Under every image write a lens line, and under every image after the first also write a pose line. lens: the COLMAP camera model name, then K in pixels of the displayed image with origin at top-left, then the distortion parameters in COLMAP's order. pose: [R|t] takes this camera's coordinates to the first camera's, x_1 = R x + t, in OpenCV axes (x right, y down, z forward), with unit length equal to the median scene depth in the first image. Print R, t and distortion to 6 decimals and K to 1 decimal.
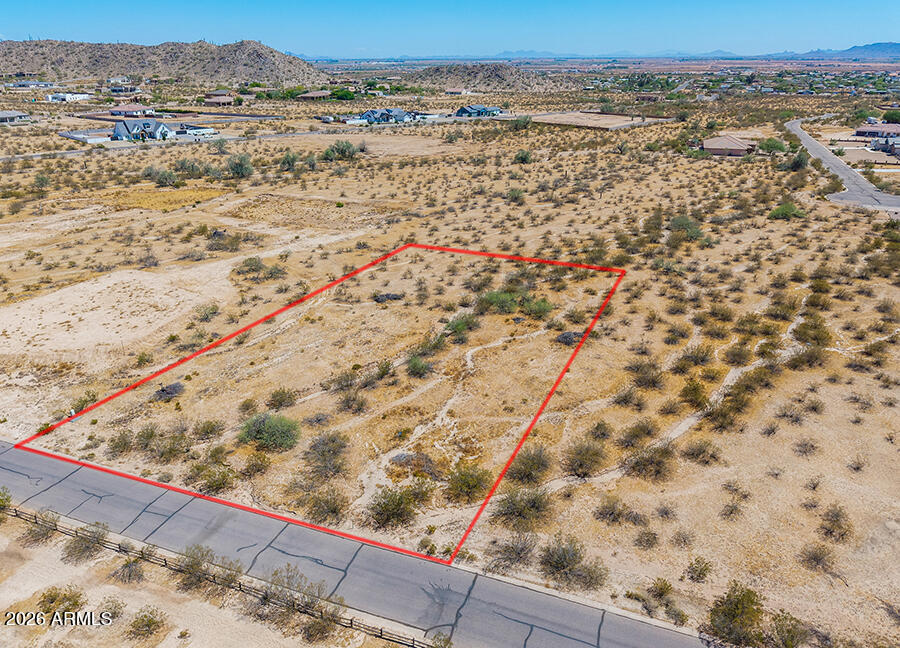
lens RADIAL K [[614.7, 0, 449.7], [0, 614.7, 321.5], [0, 0, 1]] dist [0.021323, -0.020247]
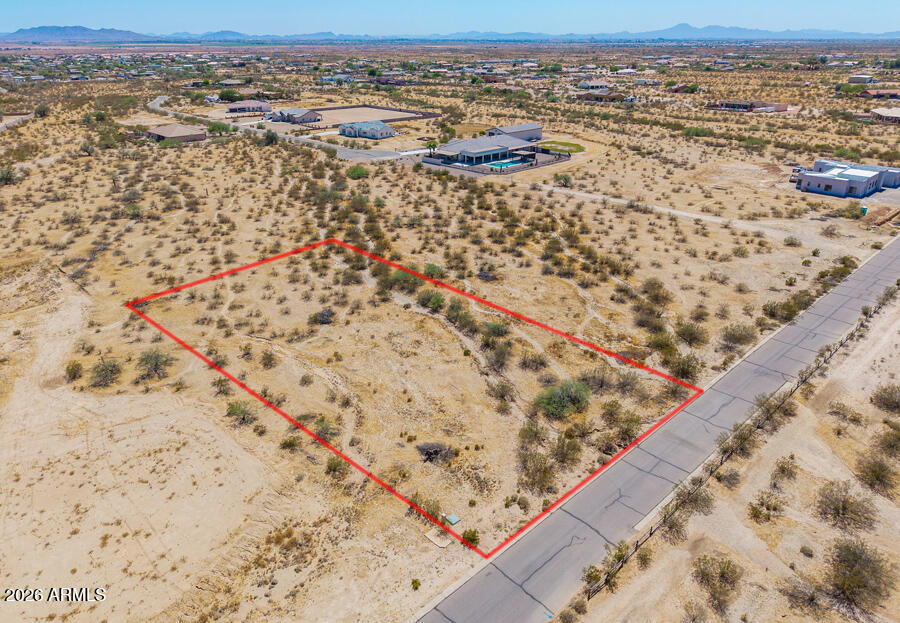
lens RADIAL K [[598.7, 0, 455.7], [0, 598.7, 310.4], [0, 0, 1]] dist [0.027897, -0.020796]
pose [[0.433707, -0.369637, 0.821746, -0.865974], [0.355495, 0.908200, 0.220899, -0.203085], [-0.827962, 0.196321, 0.525296, 0.387054]]
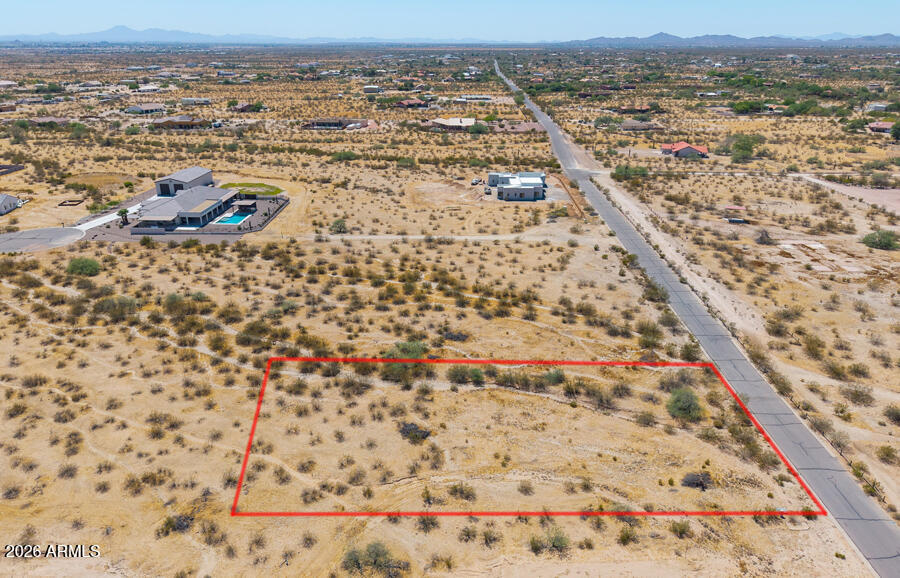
lens RADIAL K [[616.6, 0, 452.1], [0, 616.6, 295.6], [0, 0, 1]] dist [0.021867, -0.015258]
pose [[-0.331885, -0.357131, 0.873103, -0.926660], [0.368917, 0.802709, 0.468570, -0.664861], [-0.868189, 0.477614, -0.134656, 1.101434]]
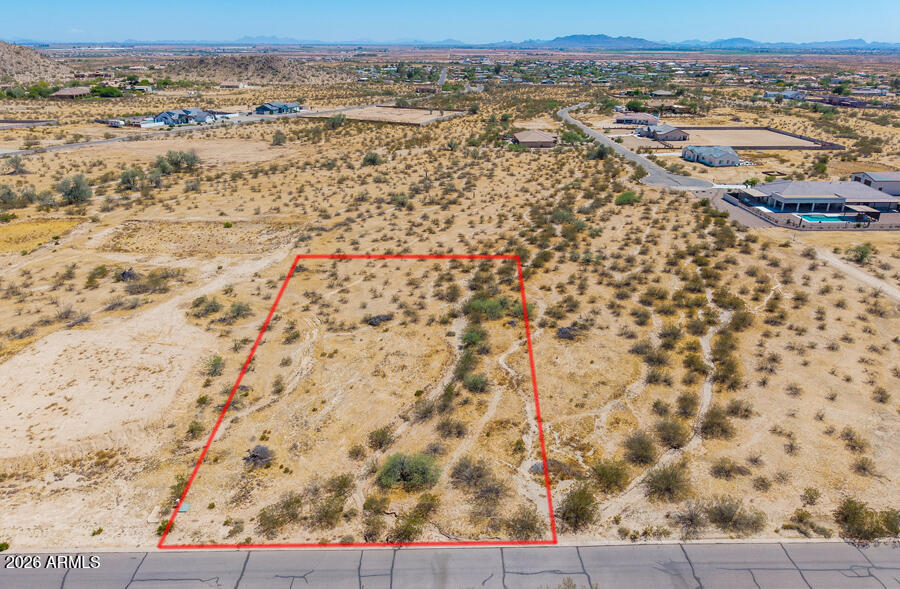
lens RADIAL K [[610.5, 0, 452.2], [0, 610.5, 297.3], [0, 0, 1]] dist [0.019949, -0.016975]
pose [[0.927130, -0.135358, 0.349439, -0.382610], [0.139565, 0.990124, 0.013242, -0.081789], [-0.347781, 0.036493, 0.936865, -0.004069]]
